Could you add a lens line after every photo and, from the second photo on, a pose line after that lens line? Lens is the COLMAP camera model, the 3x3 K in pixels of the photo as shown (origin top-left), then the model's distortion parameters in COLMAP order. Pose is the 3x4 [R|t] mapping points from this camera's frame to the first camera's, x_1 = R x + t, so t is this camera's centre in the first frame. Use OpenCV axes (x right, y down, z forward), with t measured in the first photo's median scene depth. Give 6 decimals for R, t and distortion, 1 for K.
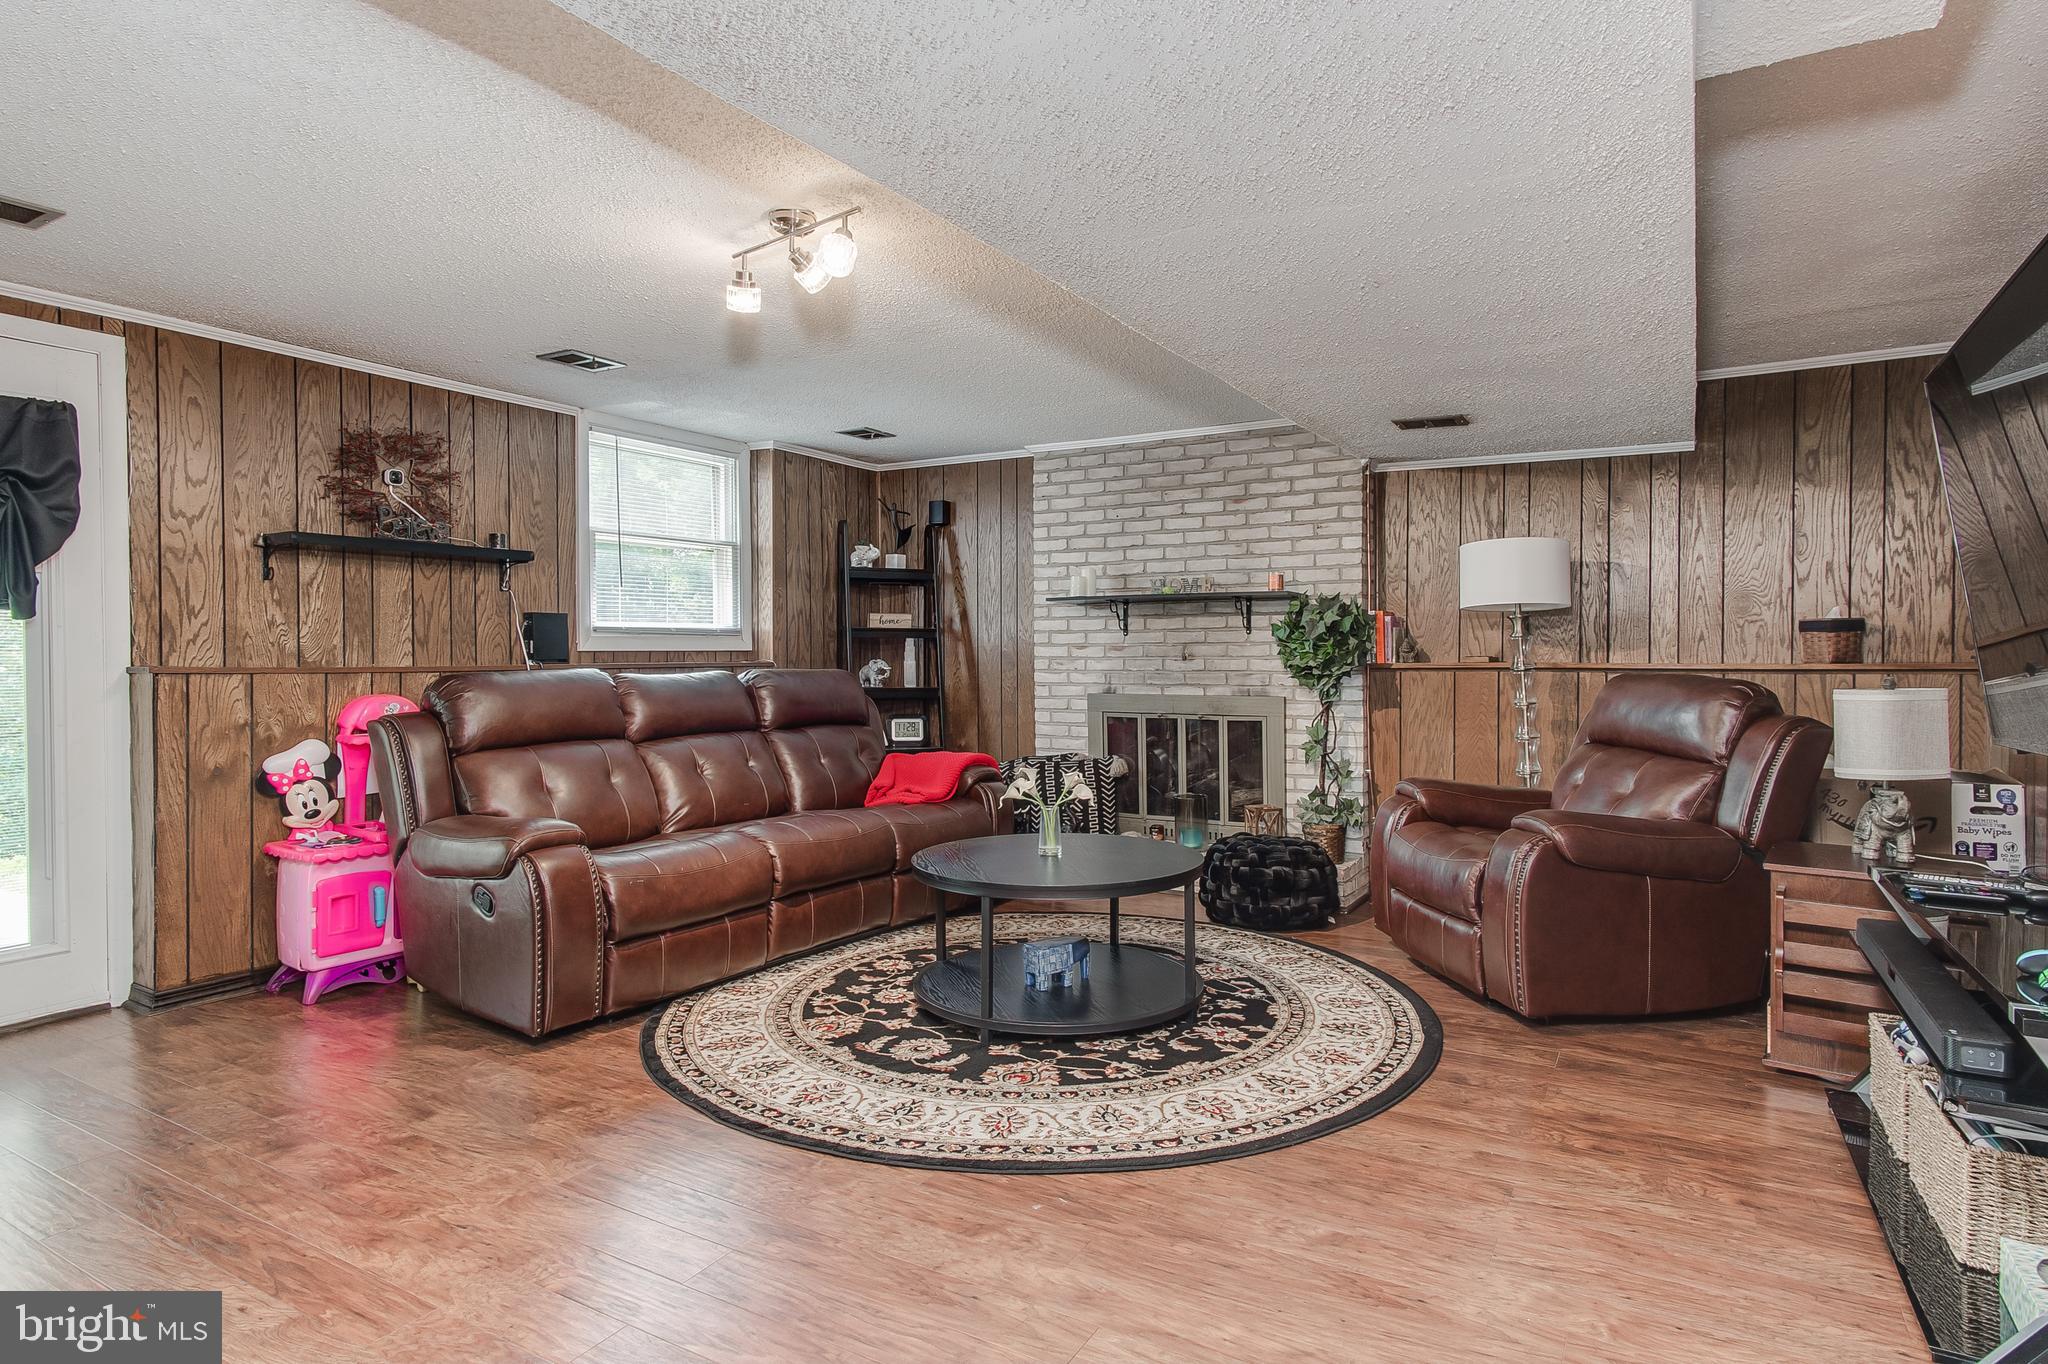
lens RADIAL K [[1116.5, 0, 1035.2], [0, 1116.5, 672.9], [0, 0, 1]] dist [0.006788, -0.001320]
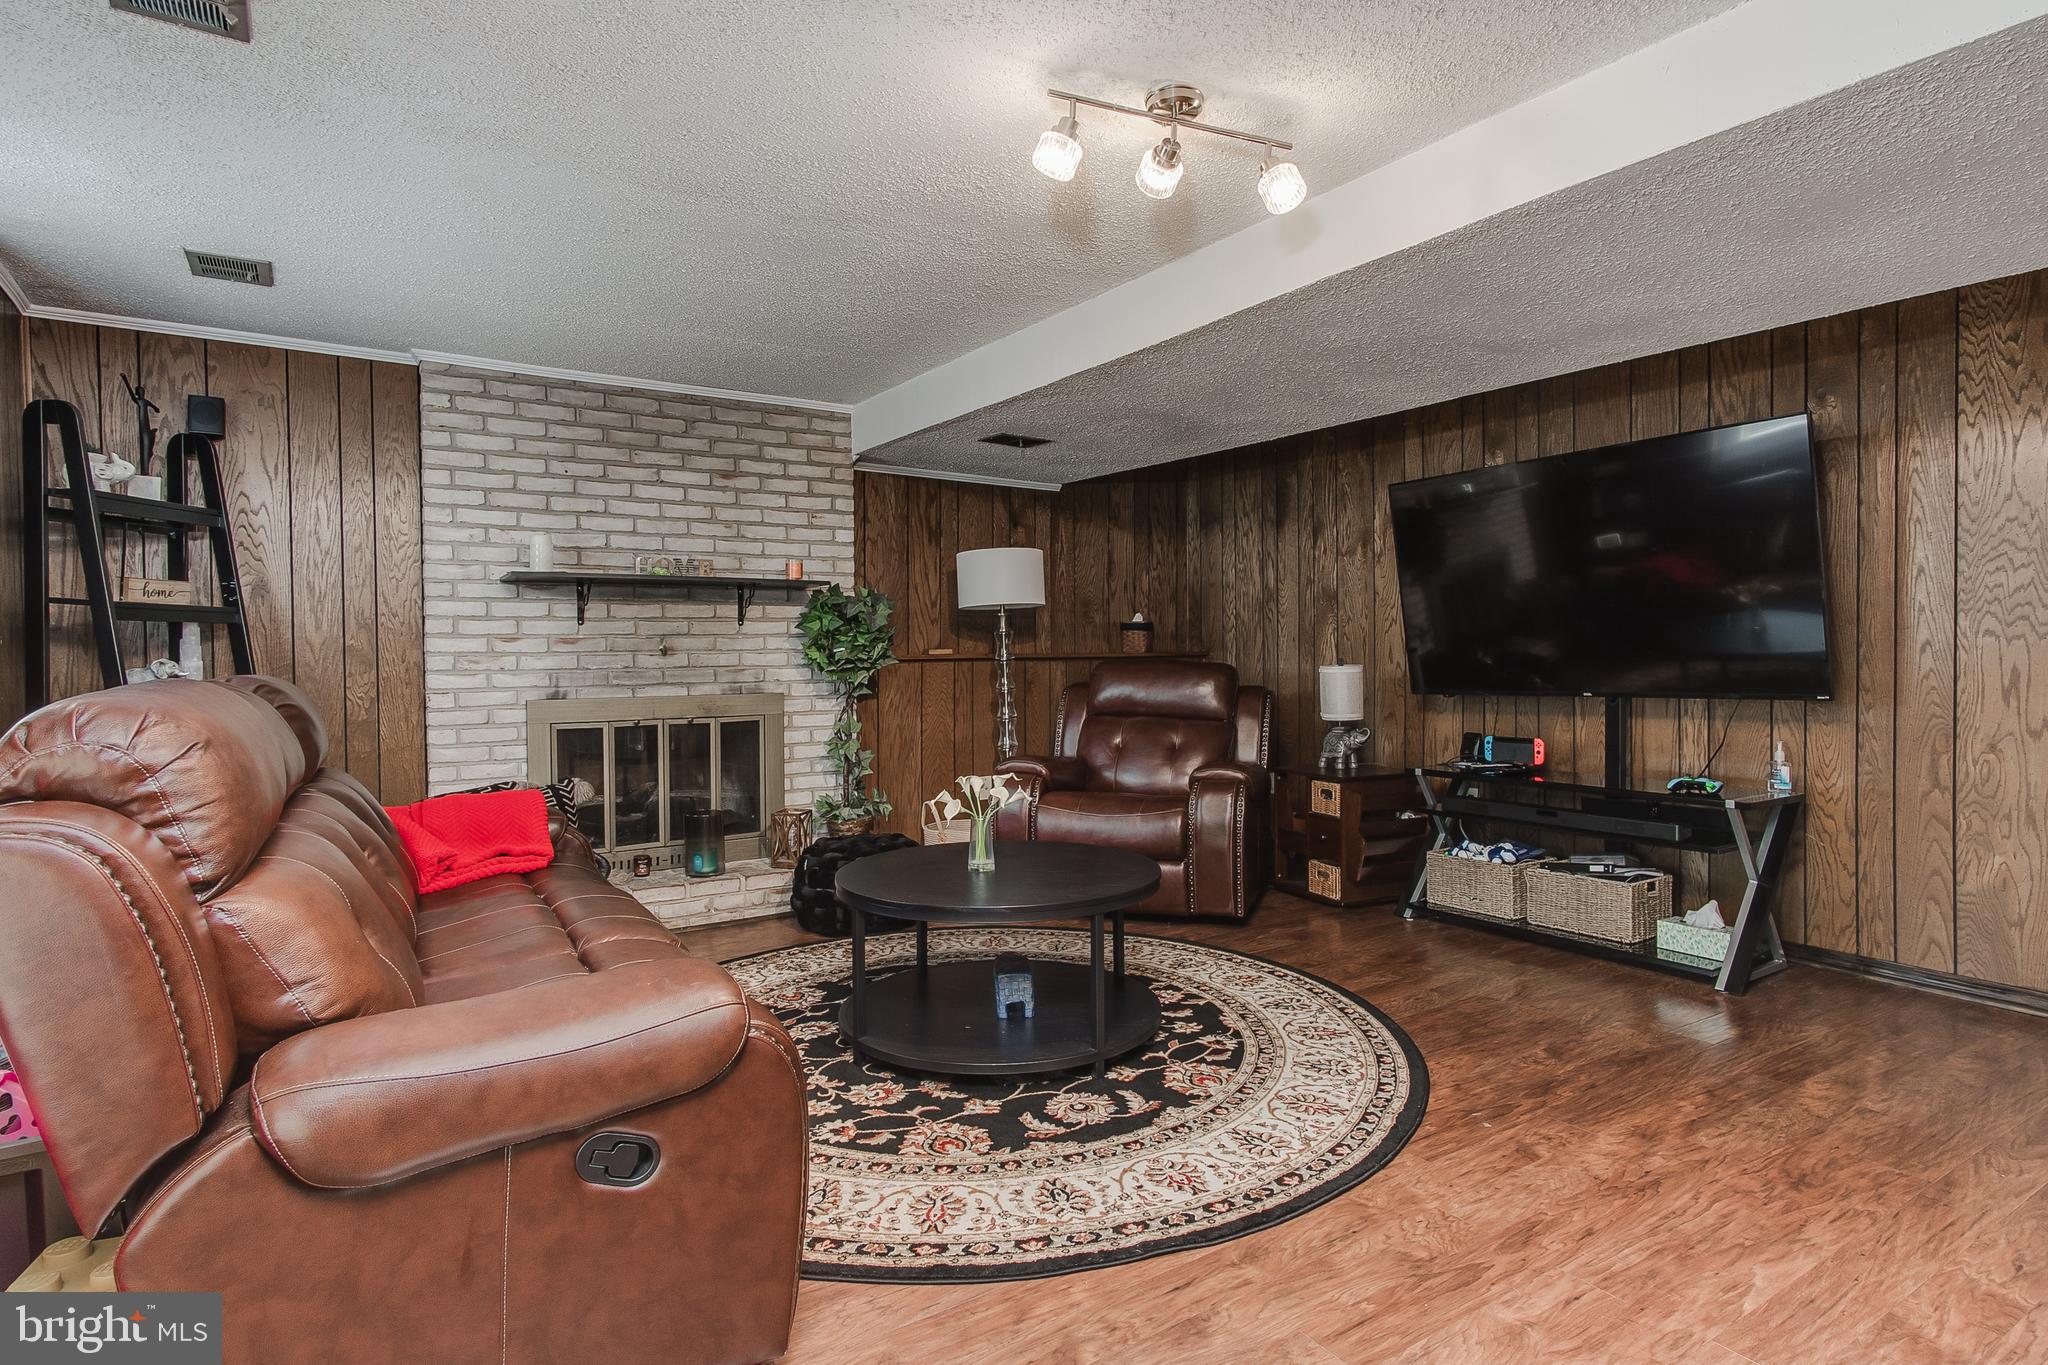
lens RADIAL K [[1116.5, 0, 1035.9], [0, 1116.5, 672.4], [0, 0, 1]] dist [0.006788, -0.001320]
pose [[0.434350, -0.021157, 0.900496, -0.699960], [0.021002, 0.999690, 0.013357, -0.005055], [-0.900499, 0.013111, 0.434659, 0.525051]]
